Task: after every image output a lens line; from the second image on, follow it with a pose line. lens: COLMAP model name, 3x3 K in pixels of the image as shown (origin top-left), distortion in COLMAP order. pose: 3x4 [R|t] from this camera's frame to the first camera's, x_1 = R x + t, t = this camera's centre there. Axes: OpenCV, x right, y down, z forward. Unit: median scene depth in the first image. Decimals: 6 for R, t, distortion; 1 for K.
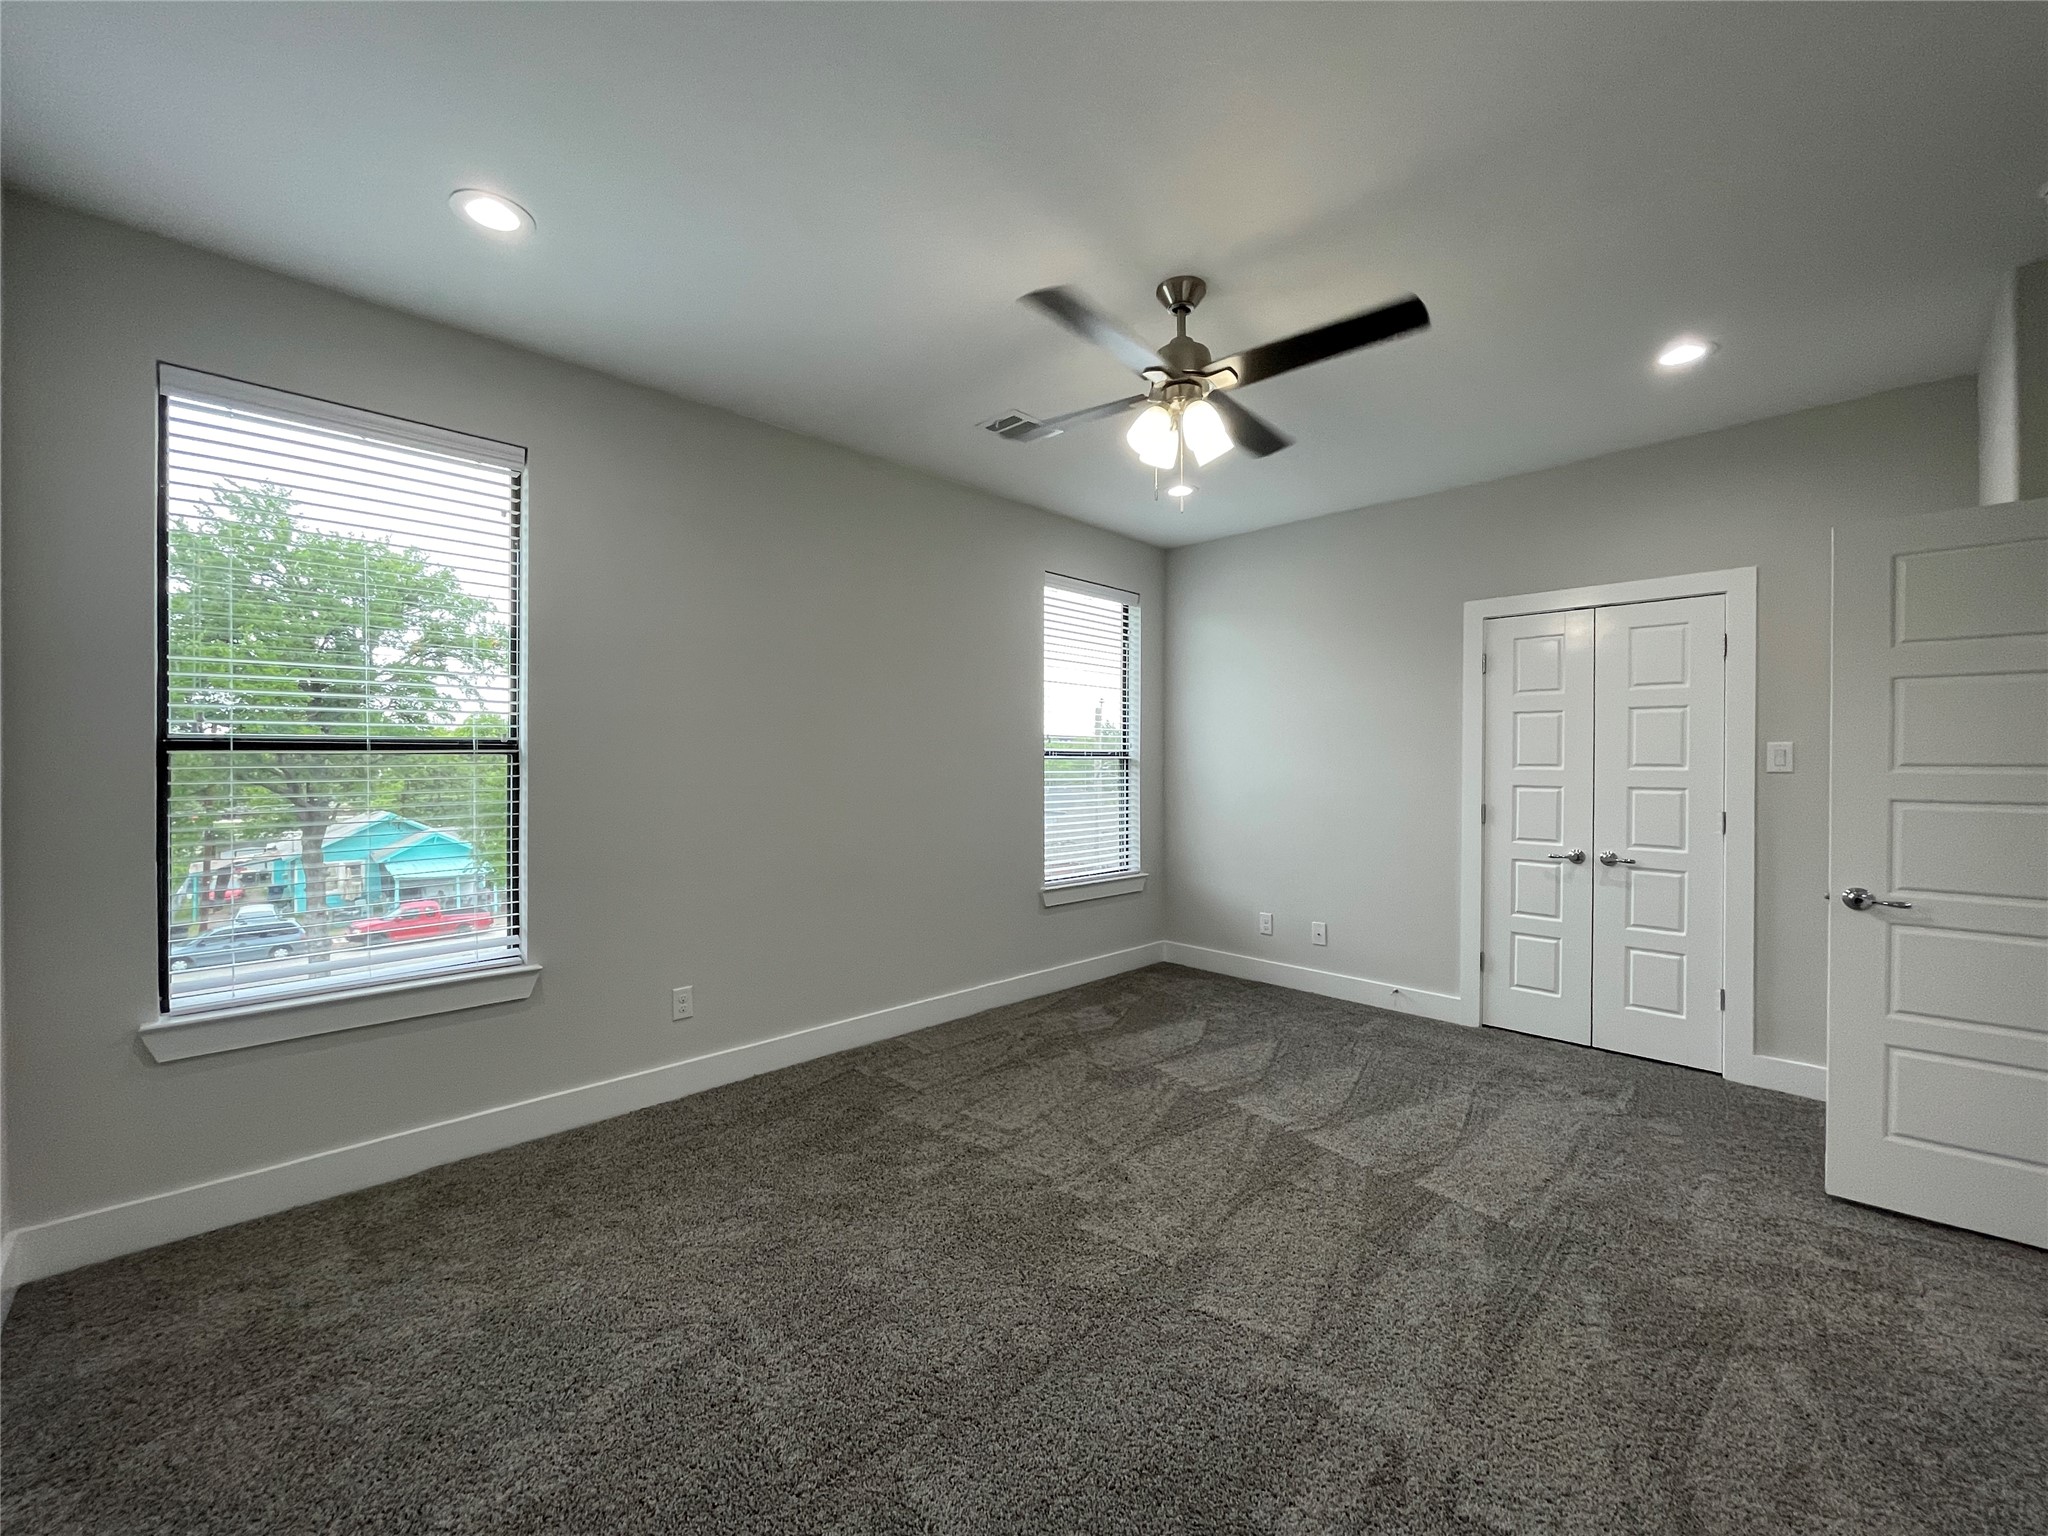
lens RADIAL K [[828.4, 0, 1027.1], [0, 828.4, 765.7], [0, 0, 1]] dist [0.000459, -0.000525]
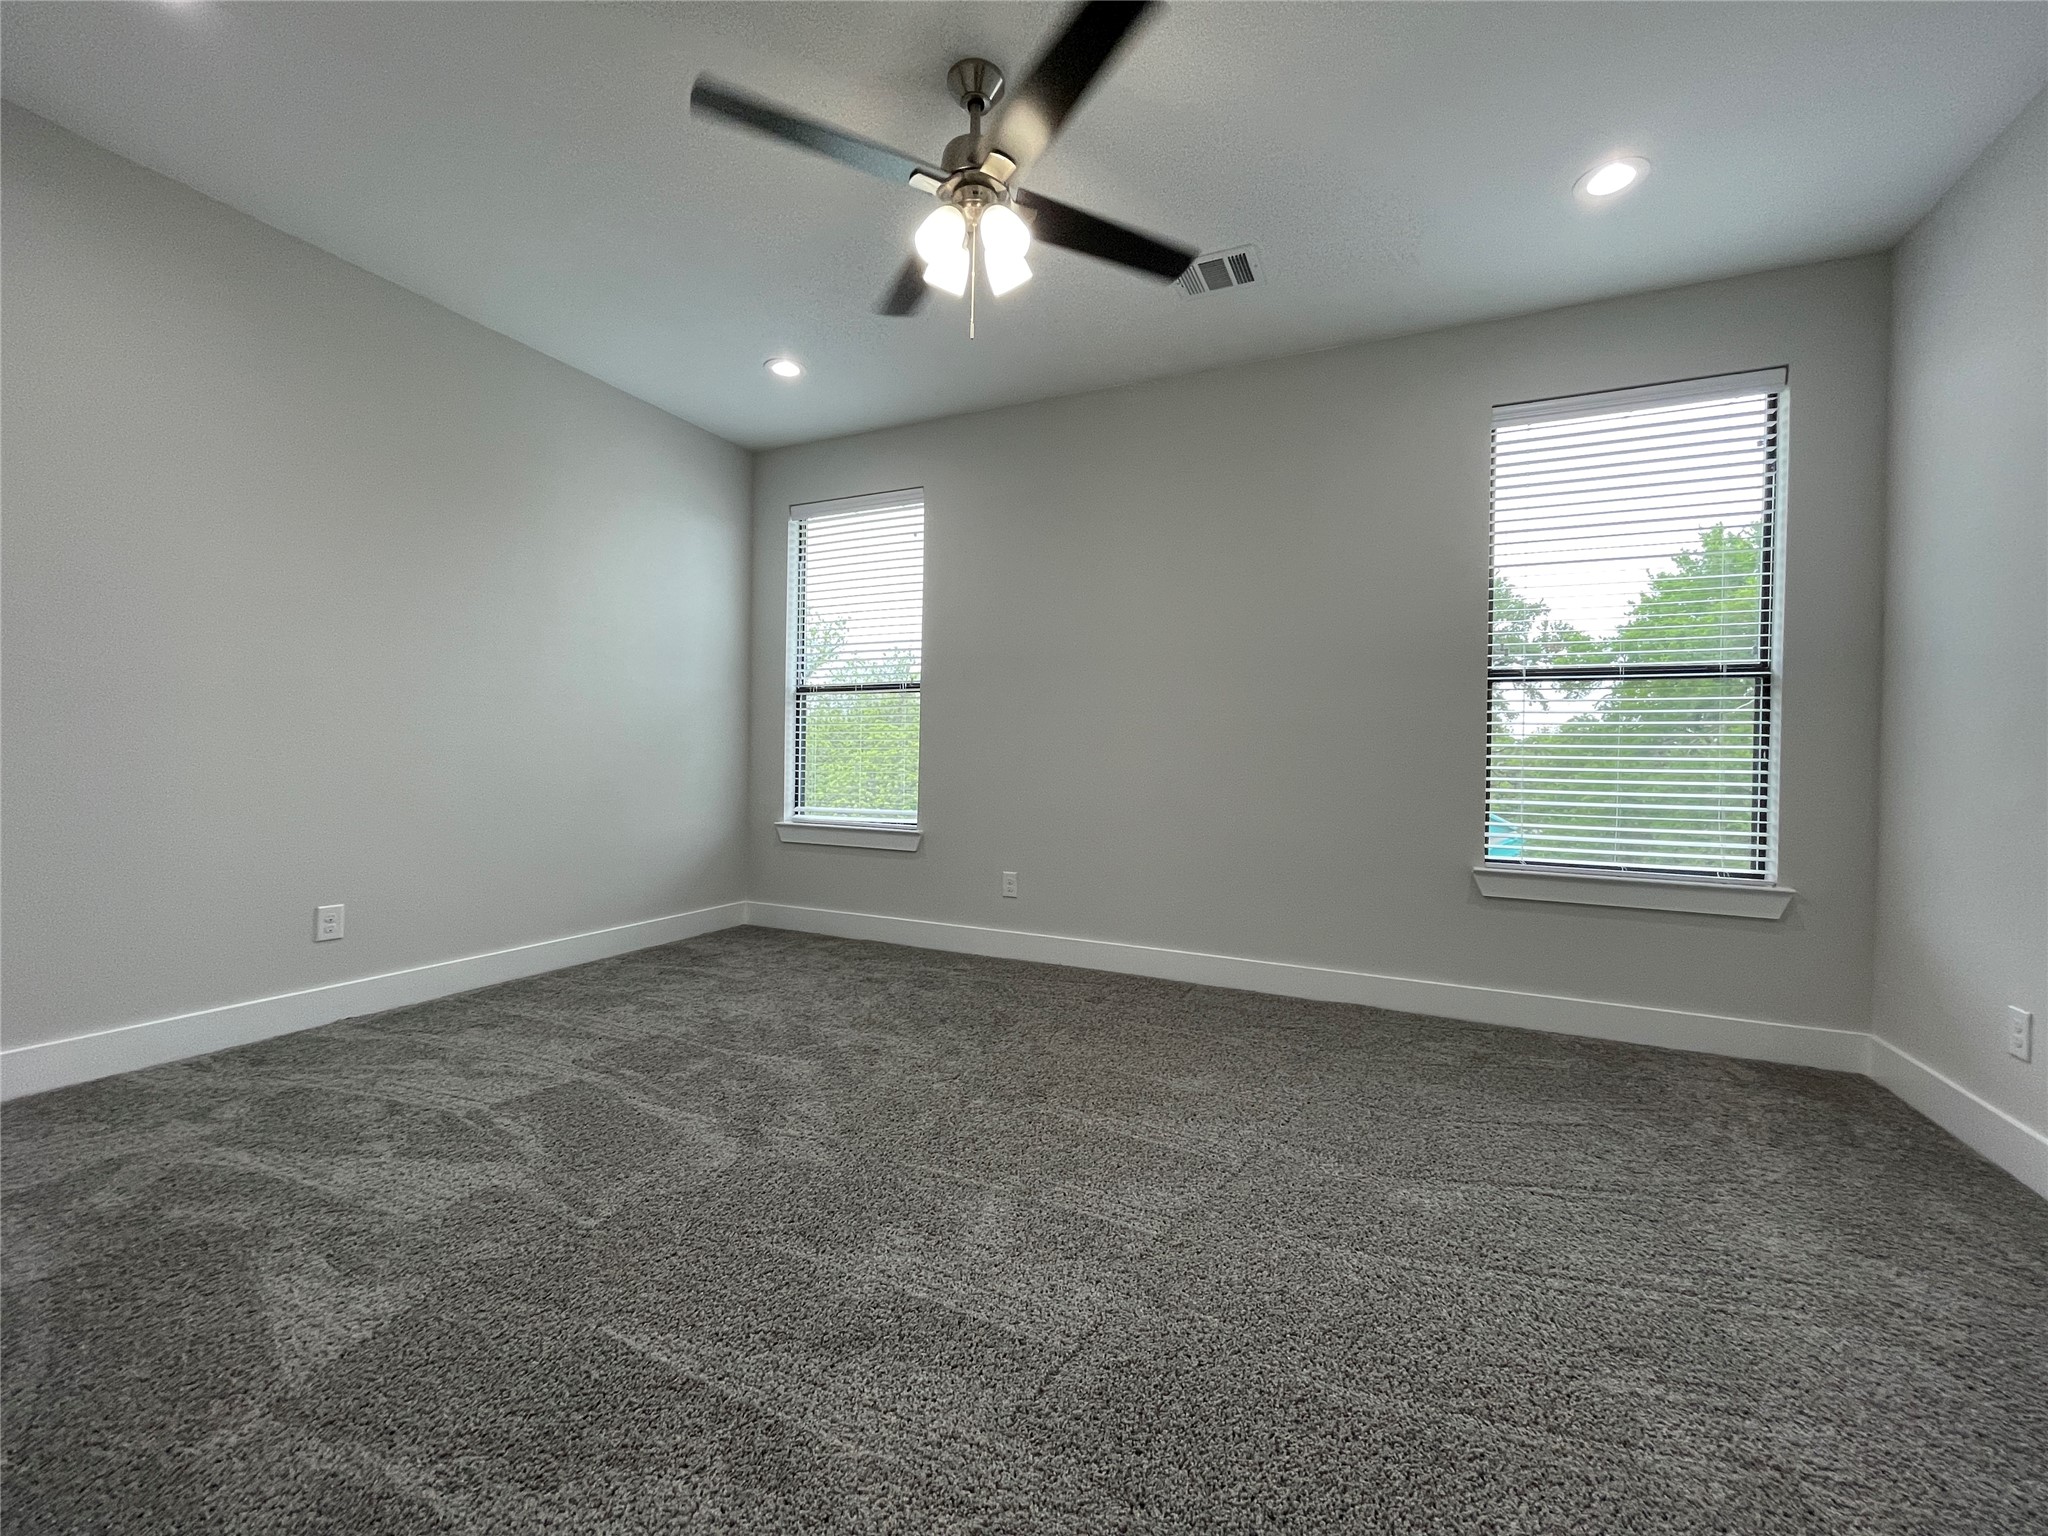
lens RADIAL K [[828.8, 0, 1013.1], [0, 828.8, 768.5], [0, 0, 1]] dist [-0.000792, -0.000020]
pose [[0.340227, 0.015110, -0.940222, 0.663705], [-0.025371, 0.999654, 0.006885, 0.087291], [0.940001, 0.021512, 0.340493, 0.494458]]
